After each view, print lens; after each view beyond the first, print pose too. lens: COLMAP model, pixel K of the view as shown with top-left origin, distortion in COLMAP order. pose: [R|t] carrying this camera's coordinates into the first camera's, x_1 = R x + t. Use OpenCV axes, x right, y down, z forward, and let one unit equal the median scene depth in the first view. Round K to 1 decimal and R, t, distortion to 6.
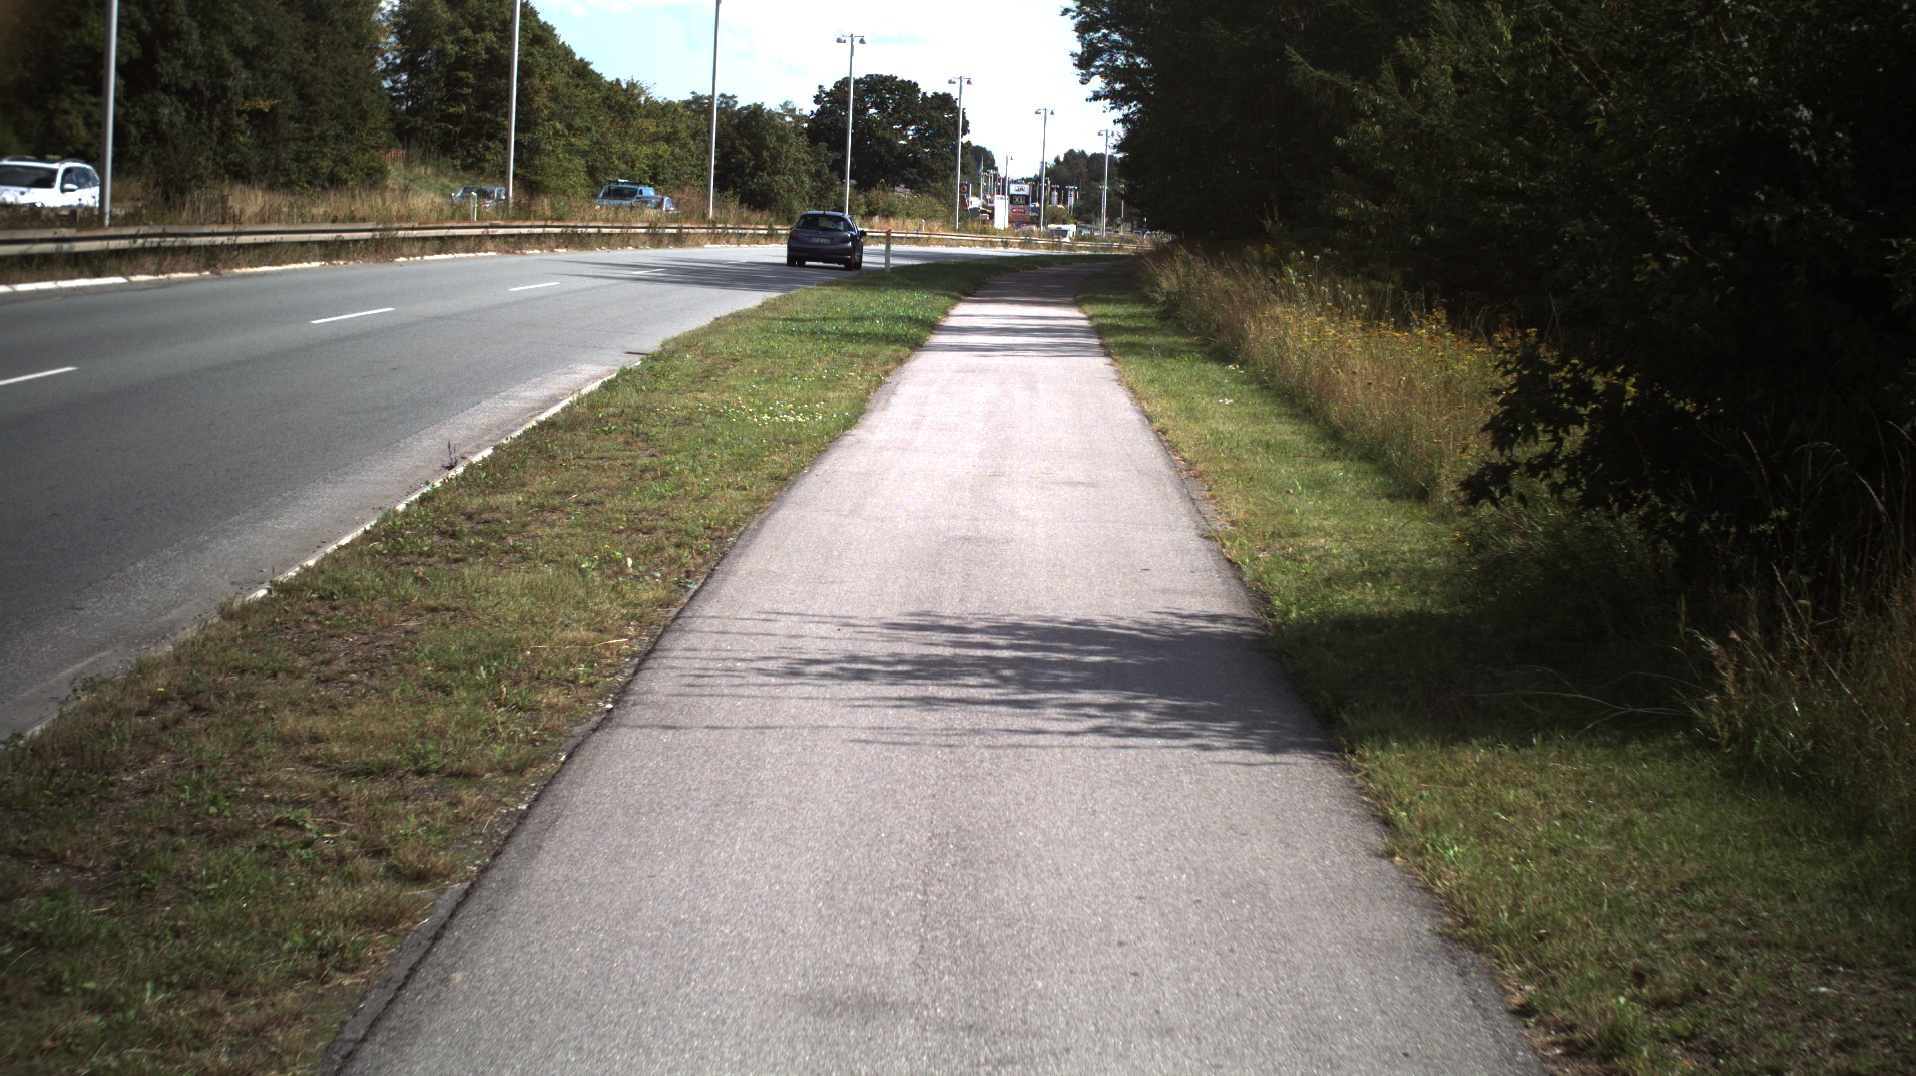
lens RADIAL K [[3434.0, 0, 958.0], [0, 3434.0, 538.0], [0, 0, 1]] dist [-0.290569, 0.396693]
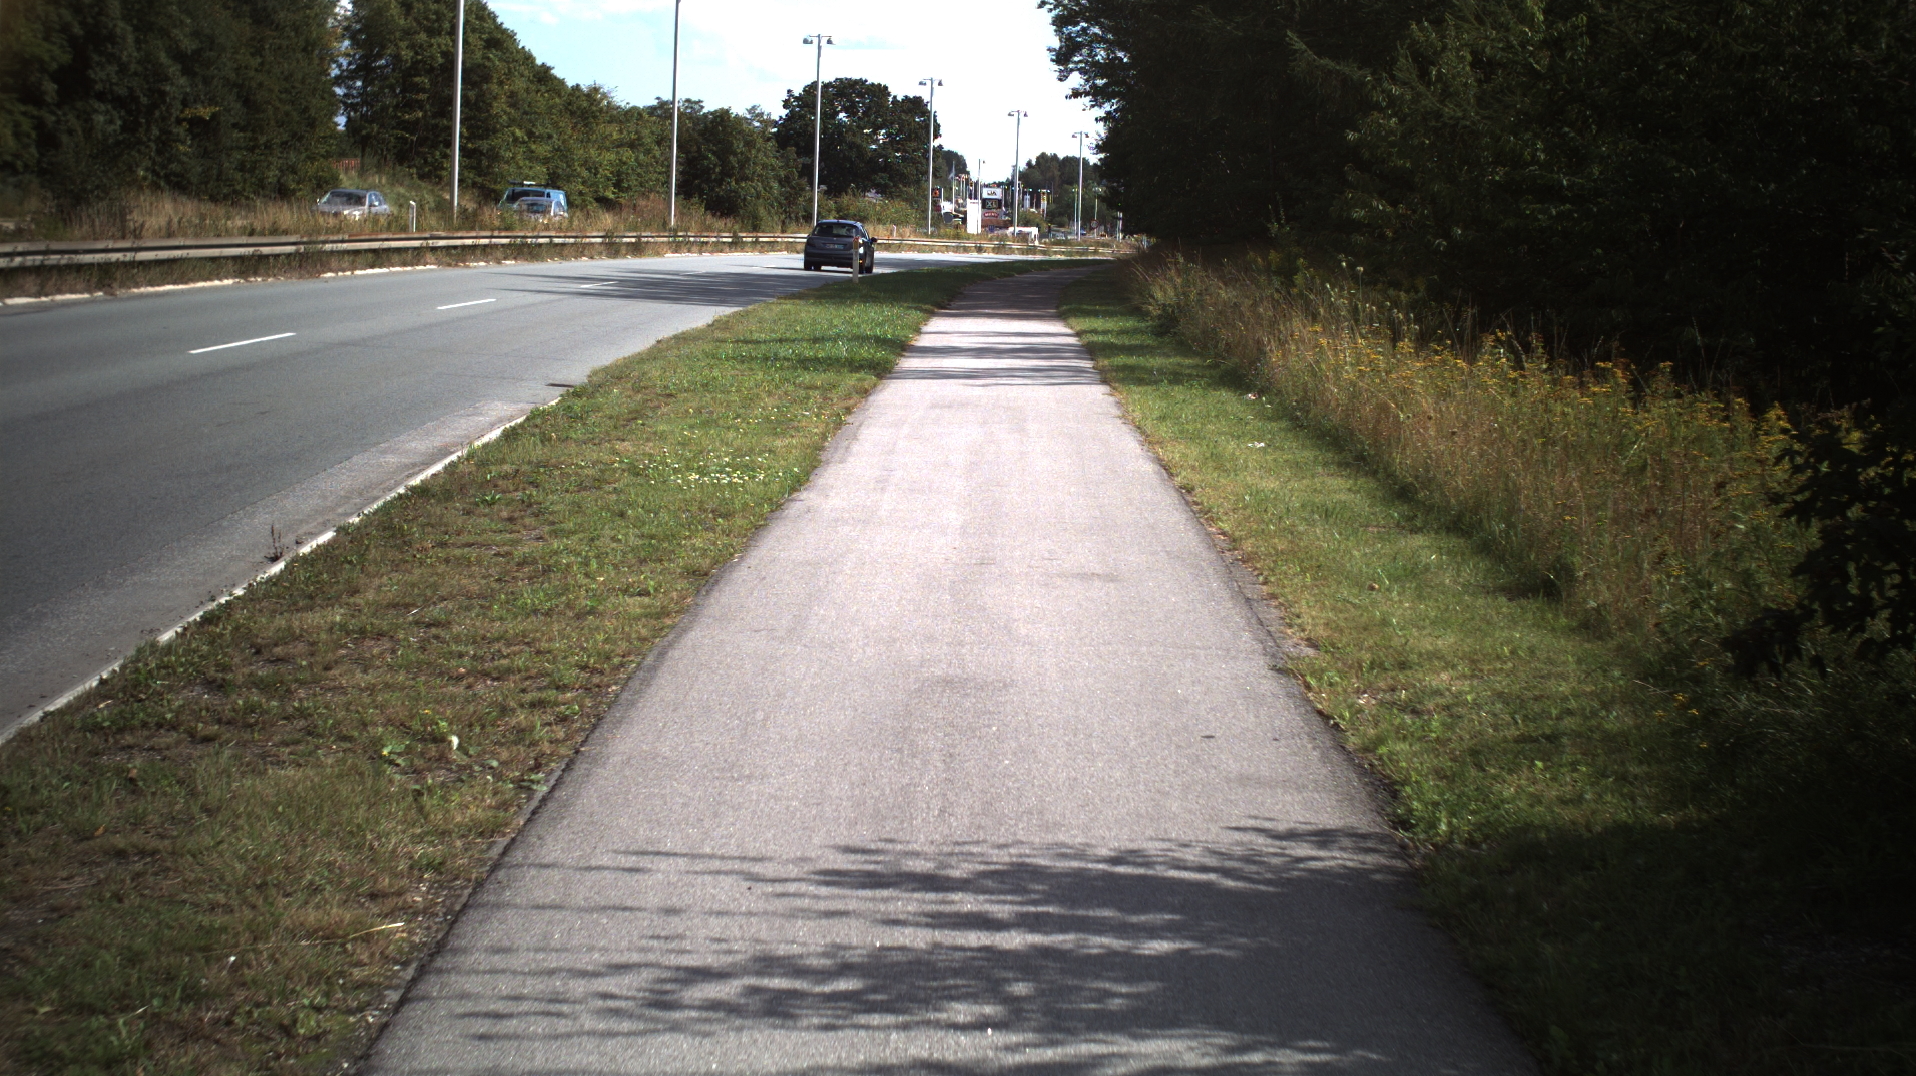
lens RADIAL K [[3434.0, 0, 958.0], [0, 3434.0, 538.0], [0, 0, 1]] dist [-0.290569, 0.396693]
pose [[0.999926, -0.009739, 0.007238, -0.000034], [0.009749, 0.999952, -0.001309, -0.004829], [-0.007225, 0.001380, 0.999973, 0.049107]]
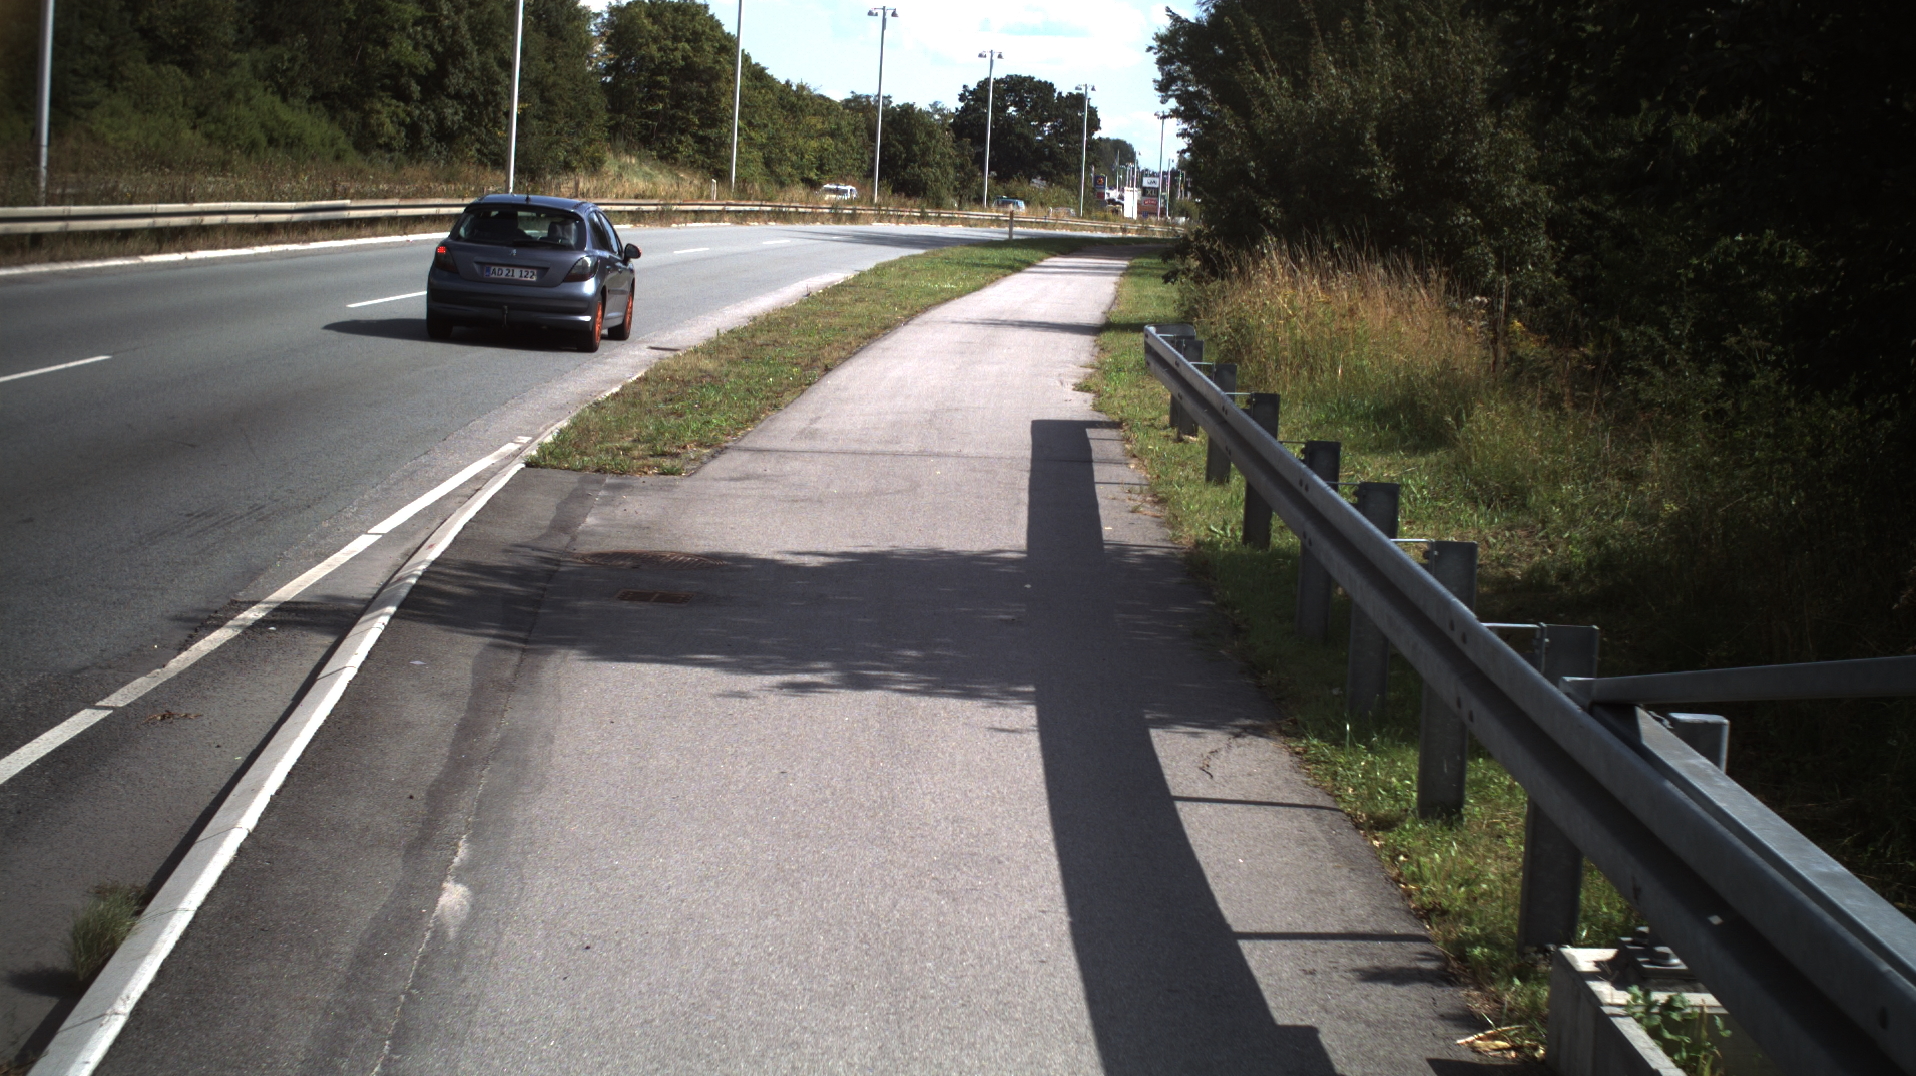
lens RADIAL K [[3434.0, 0, 958.0], [0, 3434.0, 538.0], [0, 0, 1]] dist [-0.290569, 0.396693]
pose [[0.999075, 0.015117, -0.040250, 0.011934], [-0.015010, 0.999883, 0.002955, 0.029624], [0.040290, -0.002348, 0.999185, -0.295505]]
